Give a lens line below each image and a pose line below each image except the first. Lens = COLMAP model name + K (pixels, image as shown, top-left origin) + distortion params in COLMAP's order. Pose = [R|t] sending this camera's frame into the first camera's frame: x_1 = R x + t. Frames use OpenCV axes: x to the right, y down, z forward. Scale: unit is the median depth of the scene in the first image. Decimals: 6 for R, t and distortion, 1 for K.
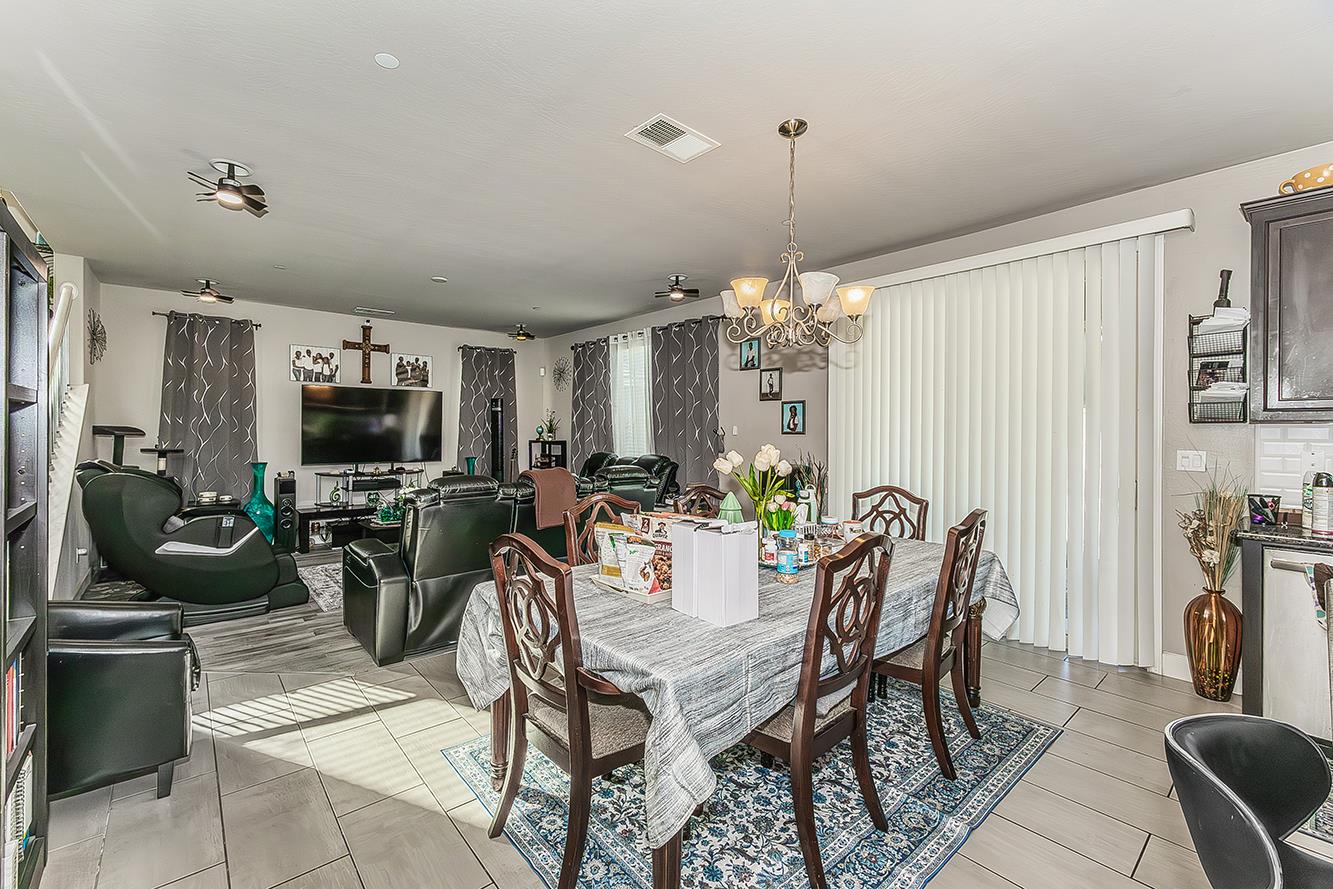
lens RADIAL K [[562.3, 0, 652.8], [0, 562.3, 436.7], [0, 0, 1]] dist [0.008835, 0.000259]
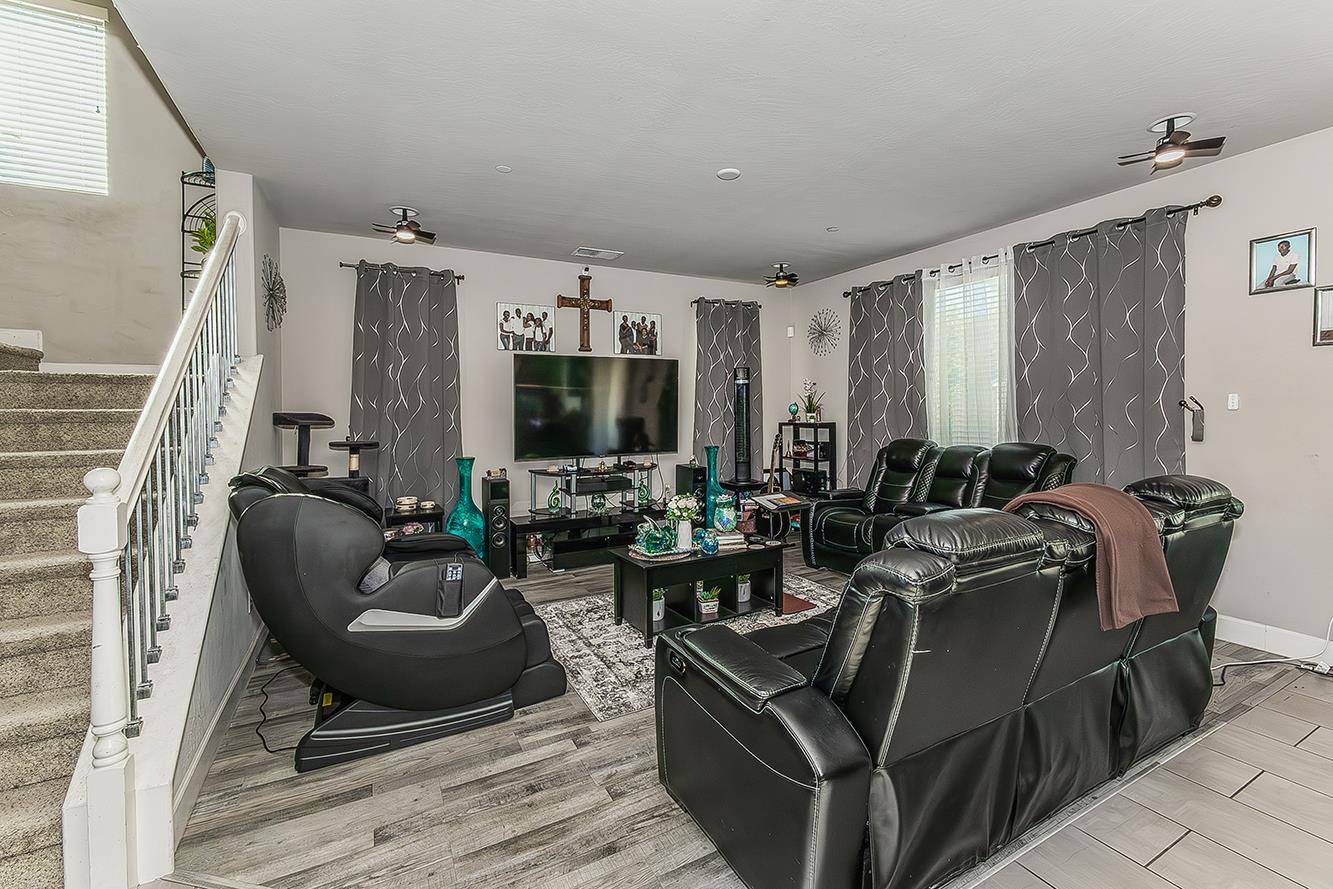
lens RADIAL K [[562.3, 0, 684.4], [0, 562.3, 419.0], [0, 0, 1]] dist [0.008835, 0.000259]
pose [[0.983301, -0.014717, -0.181392, -0.270274], [0.015832, 0.999864, 0.004700, -0.005276], [0.181298, -0.007493, 0.983400, 0.309942]]
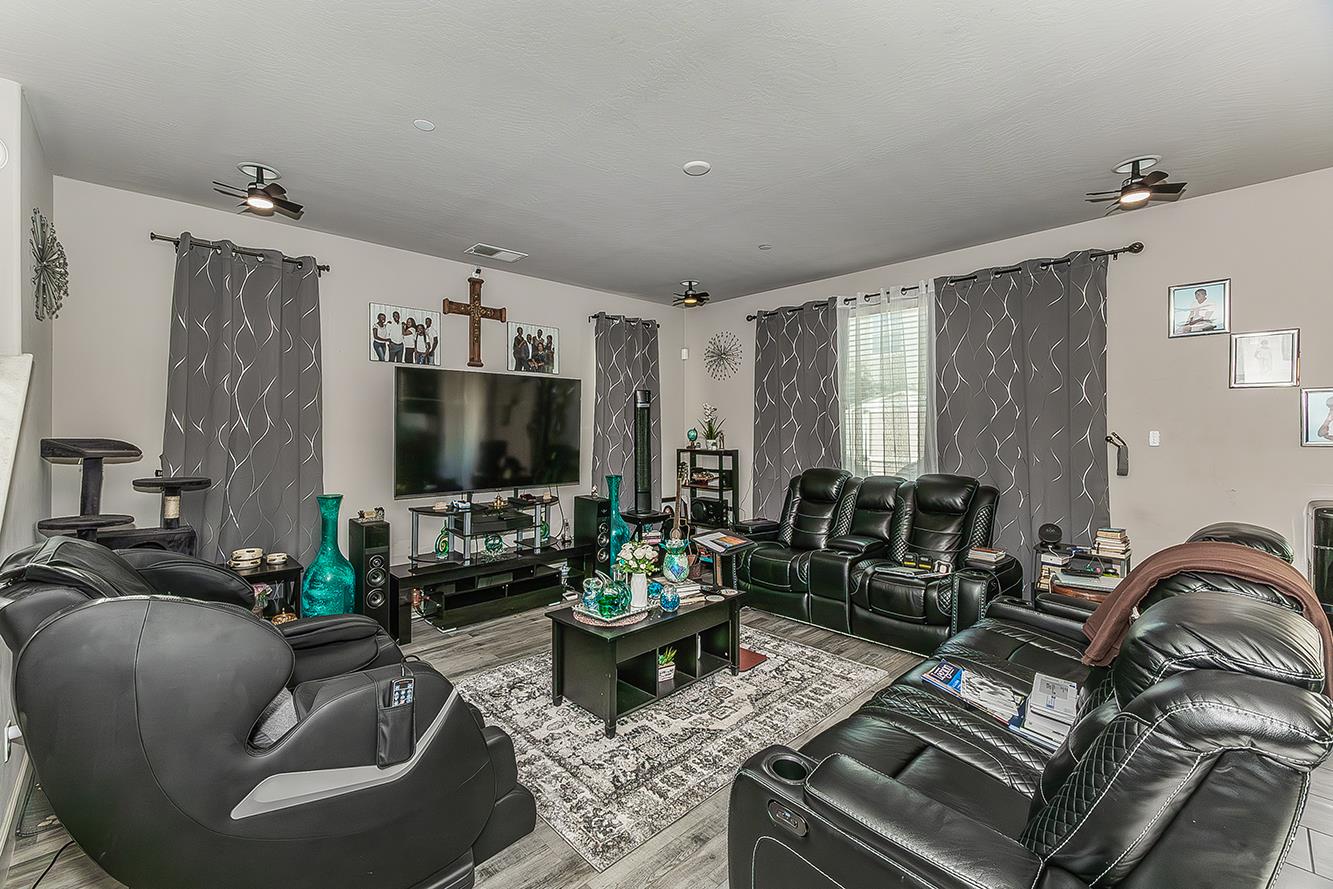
lens RADIAL K [[562.3, 0, 651.9], [0, 562.3, 433.2], [0, 0, 1]] dist [0.008835, 0.000259]
pose [[0.999076, -0.005162, 0.042672, -0.377905], [0.005284, 0.999982, -0.002764, -0.016853], [-0.042657, 0.002987, 0.999085, 0.385631]]
